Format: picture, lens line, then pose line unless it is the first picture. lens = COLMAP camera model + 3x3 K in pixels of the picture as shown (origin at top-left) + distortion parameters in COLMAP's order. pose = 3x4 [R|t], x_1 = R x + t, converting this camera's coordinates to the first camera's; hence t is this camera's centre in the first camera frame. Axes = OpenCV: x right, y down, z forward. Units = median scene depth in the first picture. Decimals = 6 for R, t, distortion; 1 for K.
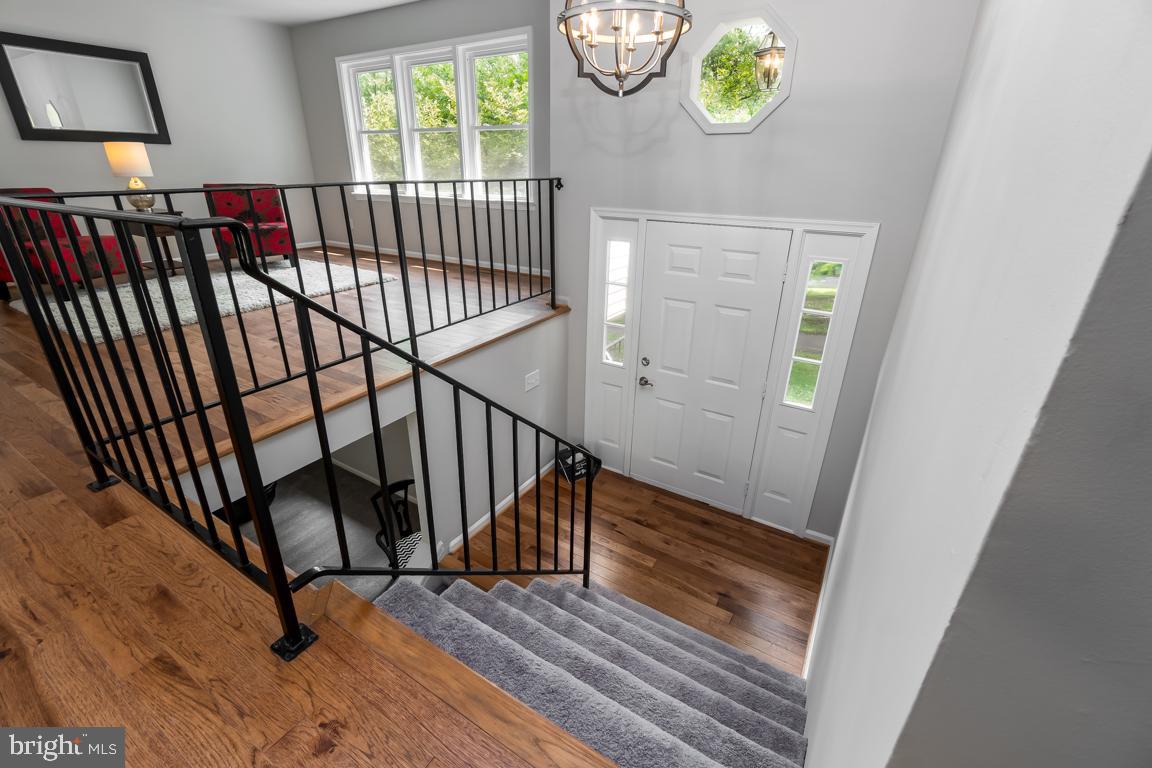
lens RADIAL K [[499.9, 0, 572.1], [0, 499.9, 381.9], [0, 0, 1]] dist [-0.011831, 0.000247]
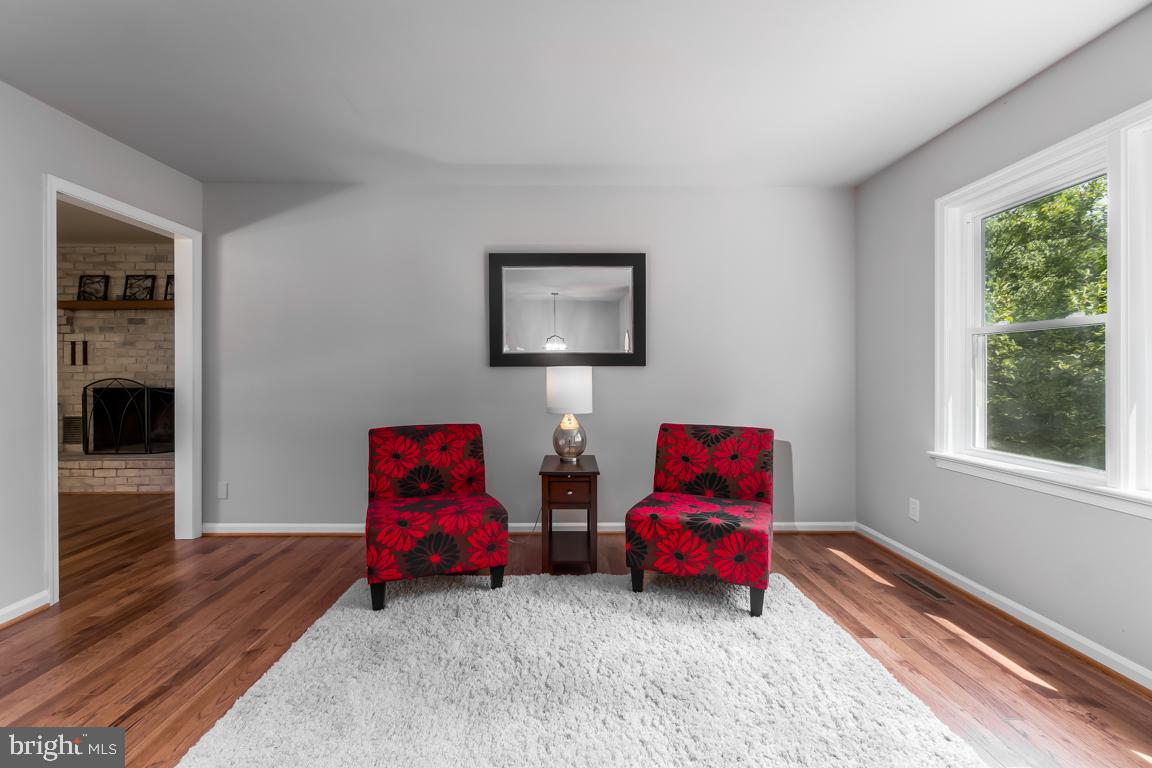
lens RADIAL K [[499.9, 0, 574.3], [0, 499.9, 378.5], [0, 0, 1]] dist [-0.011831, 0.000247]
pose [[0.528046, -0.003168, -0.849210, -0.293366], [-0.326568, 0.922339, -0.206503, -0.313657], [0.783914, 0.386368, 0.486003, 0.642165]]
